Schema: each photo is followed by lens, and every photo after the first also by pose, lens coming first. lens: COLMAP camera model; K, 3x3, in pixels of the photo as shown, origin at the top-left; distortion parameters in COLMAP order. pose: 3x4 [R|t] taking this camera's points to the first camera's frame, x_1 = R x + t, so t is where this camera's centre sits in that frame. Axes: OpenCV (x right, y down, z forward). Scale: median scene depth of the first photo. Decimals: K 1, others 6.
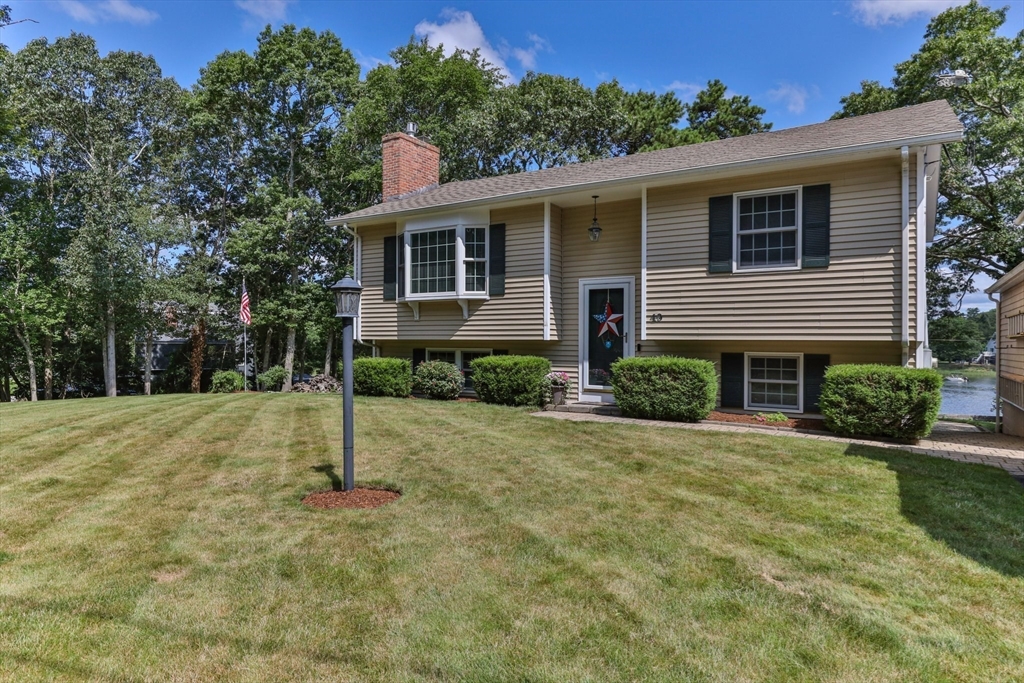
lens RADIAL K [[606.8, 0, 517.1], [0, 606.8, 343.1], [0, 0, 1]] dist [-0.019053, 0.004285]
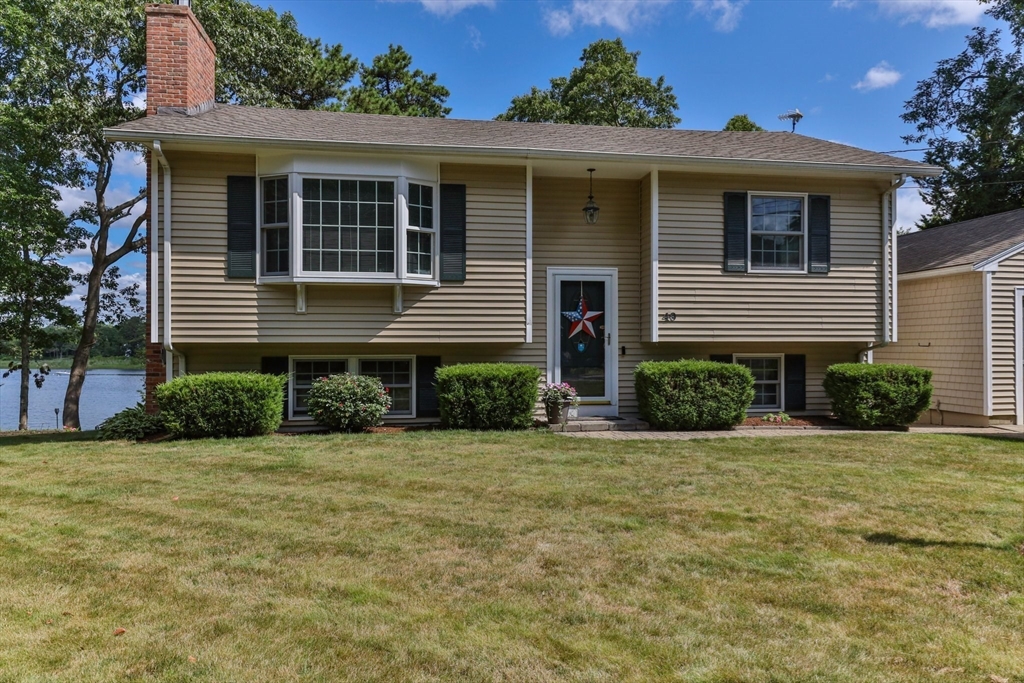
lens RADIAL K [[701.8, 0, 513.4], [0, 701.8, 339.9], [0, 0, 1]] dist [-0.000332, -0.002373]
pose [[0.753210, -0.000582, 0.657780, -0.560439], [0.007281, 0.999946, -0.007453, -0.001842], [-0.657740, 0.010403, 0.753173, 0.333475]]
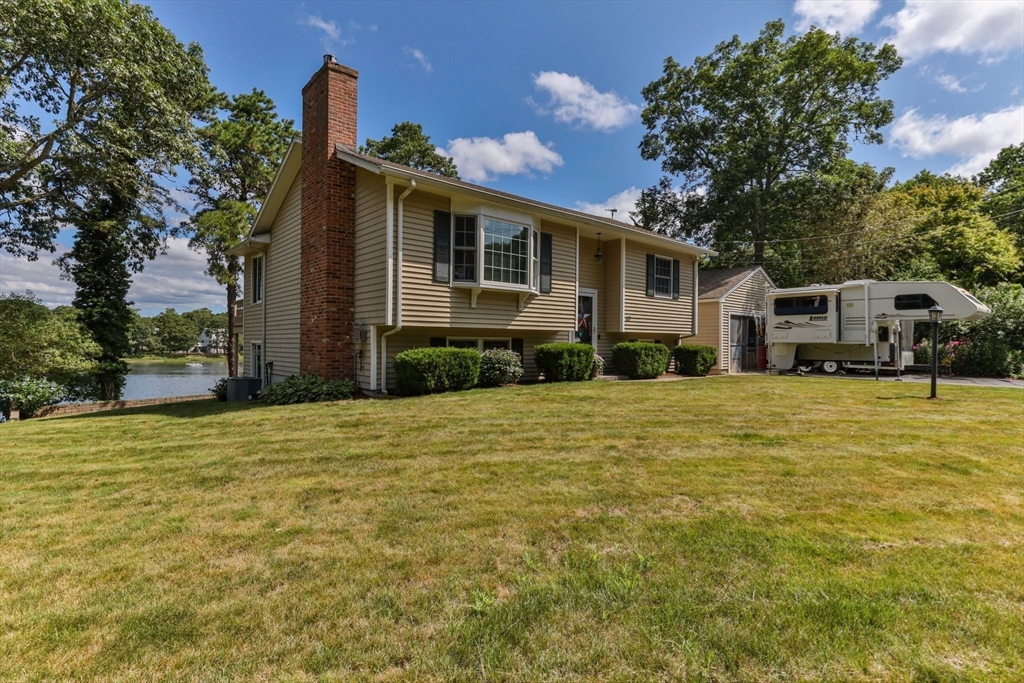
lens RADIAL K [[509.1, 0, 509.5], [0, 509.1, 344.6], [0, 0, 1]] dist [-0.028427, -0.000334]
pose [[0.285186, -0.010296, 0.958417, -1.066378], [-0.005574, 0.999908, 0.012400, 0.012291], [-0.958456, -0.008878, 0.285102, 0.820494]]
